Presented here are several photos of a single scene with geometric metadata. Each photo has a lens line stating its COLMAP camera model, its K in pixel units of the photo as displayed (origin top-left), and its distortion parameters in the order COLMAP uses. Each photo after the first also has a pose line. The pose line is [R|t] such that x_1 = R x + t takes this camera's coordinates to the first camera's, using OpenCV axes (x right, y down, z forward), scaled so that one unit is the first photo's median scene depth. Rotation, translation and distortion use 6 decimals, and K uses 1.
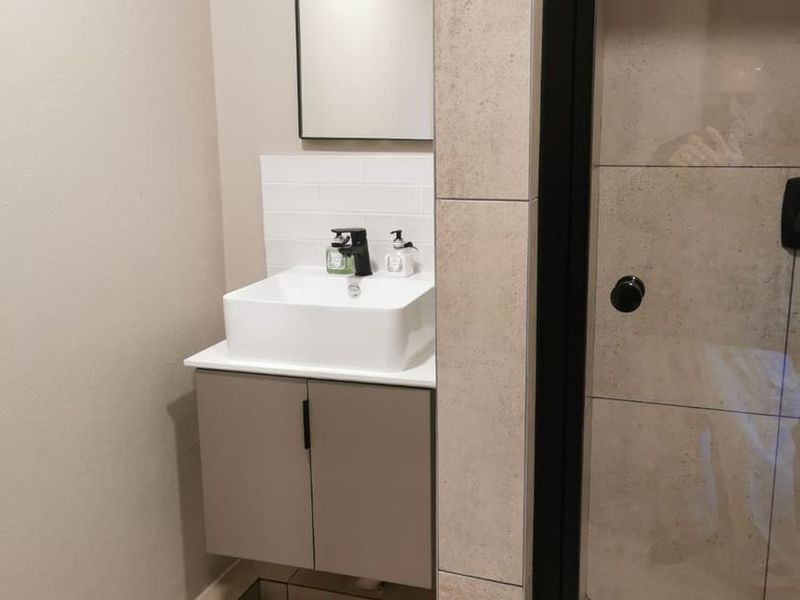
lens RADIAL K [[798.4, 0, 420.3], [0, 798.4, 298.9], [0, 0, 1]] dist [0.031183, 0.015182]
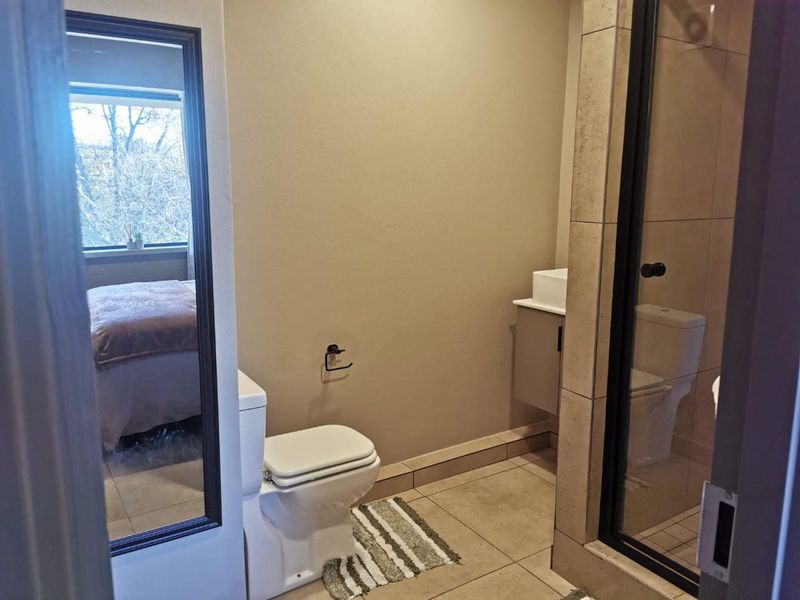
lens RADIAL K [[604.3, 0, 398.8], [0, 604.3, 298.6], [0, 0, 1]] dist [0.058365, -0.084259]
pose [[0.759199, 0.123128, -0.639106, 0.221082], [-0.146389, 0.989087, 0.016657, 0.039803], [0.634182, 0.080912, 0.768938, -0.185436]]
